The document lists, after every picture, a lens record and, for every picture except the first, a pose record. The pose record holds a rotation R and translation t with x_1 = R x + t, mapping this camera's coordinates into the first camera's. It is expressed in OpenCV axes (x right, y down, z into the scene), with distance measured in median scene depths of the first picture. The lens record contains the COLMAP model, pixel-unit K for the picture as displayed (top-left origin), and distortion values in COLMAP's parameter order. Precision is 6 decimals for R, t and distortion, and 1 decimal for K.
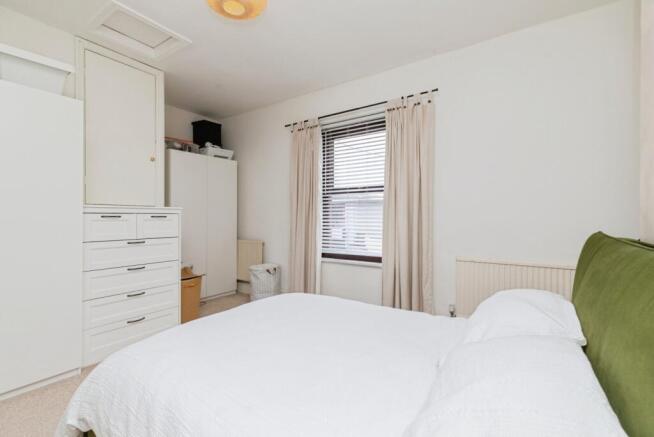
lens RADIAL K [[297.6, 0, 328.0], [0, 297.6, 216.7], [0, 0, 1]] dist [0.009466, 0.000189]
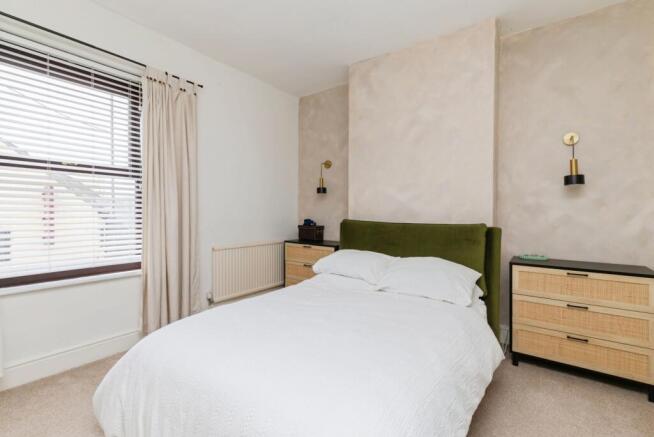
lens RADIAL K [[297.6, 0, 327.5], [0, 297.6, 219.3], [0, 0, 1]] dist [0.009466, 0.000189]
pose [[0.045413, -0.014108, 0.998869, -0.607712], [-0.000199, 0.999900, 0.014131, 0.013588], [-0.998968, -0.000841, 0.045405, 0.495146]]
